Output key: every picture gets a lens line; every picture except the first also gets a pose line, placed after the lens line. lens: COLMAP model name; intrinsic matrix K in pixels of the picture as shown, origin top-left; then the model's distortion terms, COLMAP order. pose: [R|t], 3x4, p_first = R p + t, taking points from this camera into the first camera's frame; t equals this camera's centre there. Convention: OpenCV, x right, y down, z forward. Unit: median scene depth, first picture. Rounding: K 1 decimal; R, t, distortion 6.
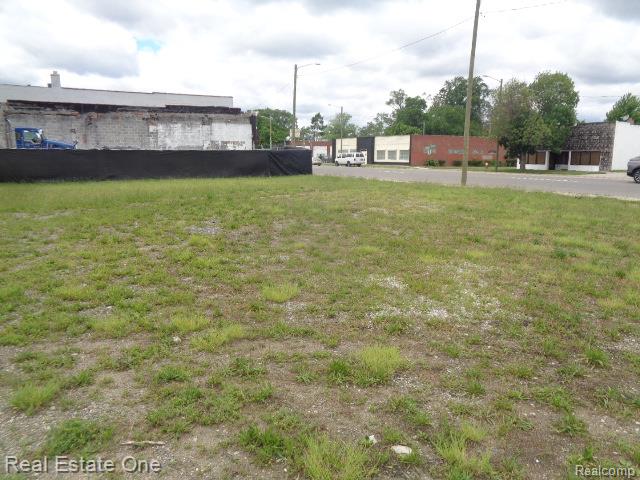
lens RADIAL K [[473.6, 0, 320.4], [0, 473.6, 241.8], [0, 0, 1]] dist [-0.006425, 0.004836]
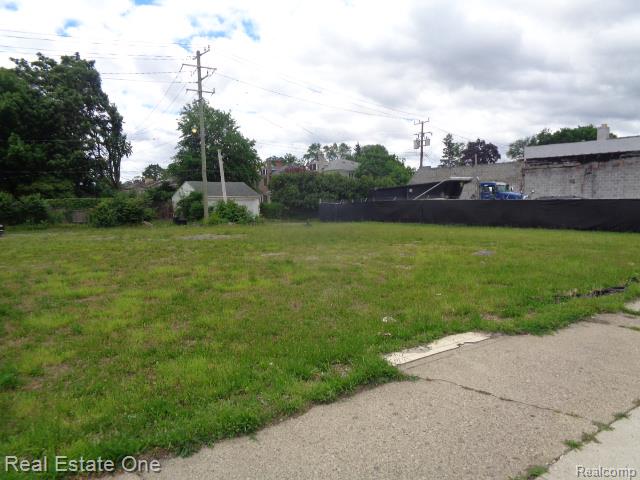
lens RADIAL K [[473.6, 0, 319.5], [0, 473.6, 239.5], [0, 0, 1]] dist [-0.006425, 0.004836]
pose [[0.149397, 0.076526, -0.985811, 0.414511], [-0.177700, 0.982846, 0.049365, -0.057044], [0.972678, 0.167803, 0.160433, 0.293141]]
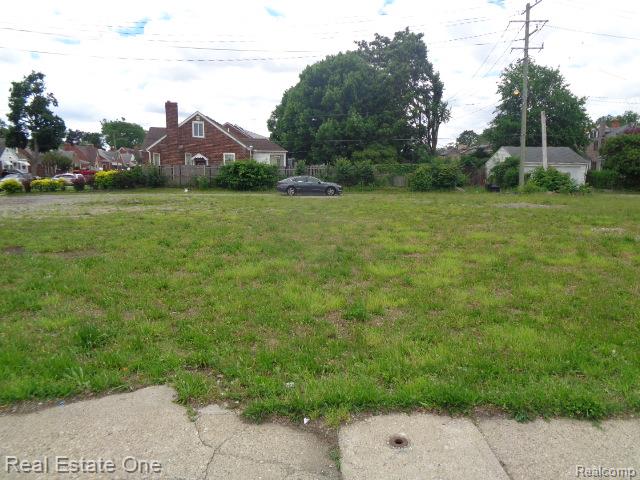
lens RADIAL K [[473.6, 0, 319.6], [0, 473.6, 237.4], [0, 0, 1]] dist [-0.006425, 0.004836]
pose [[-0.462130, 0.124862, -0.877978, 0.416716], [-0.169553, 0.959334, 0.225678, -0.055393], [0.870452, 0.253156, -0.422167, 0.287312]]
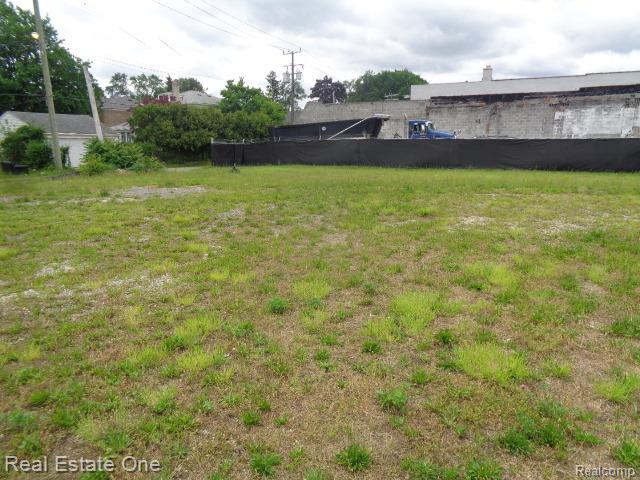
lens RADIAL K [[473.6, 0, 317.9], [0, 473.6, 242.4], [0, 0, 1]] dist [-0.006425, 0.004836]
pose [[0.534191, 0.173280, -0.827414, 0.200396], [-0.152760, 0.982440, 0.107122, -0.025138], [0.831447, 0.069172, 0.551281, 0.128098]]
